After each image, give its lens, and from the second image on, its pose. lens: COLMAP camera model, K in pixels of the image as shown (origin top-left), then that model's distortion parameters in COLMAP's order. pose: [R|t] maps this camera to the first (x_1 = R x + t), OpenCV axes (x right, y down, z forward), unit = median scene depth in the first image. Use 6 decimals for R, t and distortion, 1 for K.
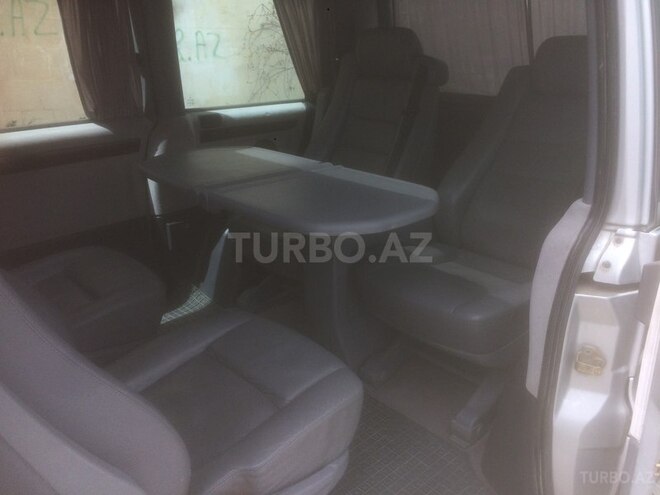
lens RADIAL K [[561.6, 0, 330.0], [0, 561.6, 247.5], [0, 0, 1]] dist [0.062096, -0.074373]
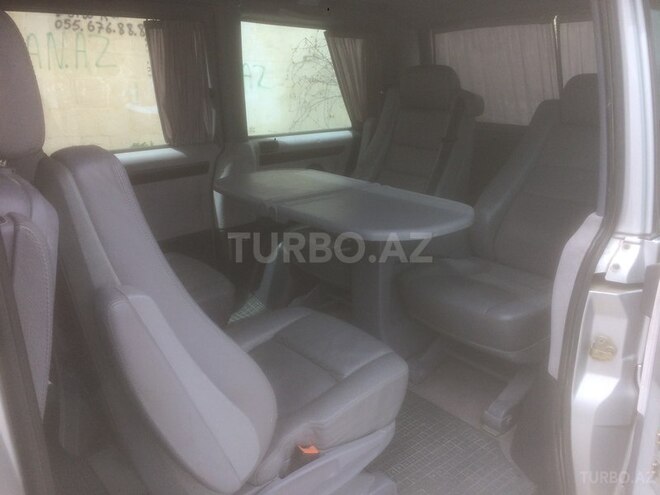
lens RADIAL K [[549.5, 0, 330.0], [0, 549.5, 247.5], [0, 0, 1]] dist [0.031157, -0.013506]
pose [[0.997794, 0.018649, -0.063708, -0.029659], [-0.021267, 0.998946, -0.040667, 0.034625], [0.062882, 0.041933, 0.997140, -0.143353]]
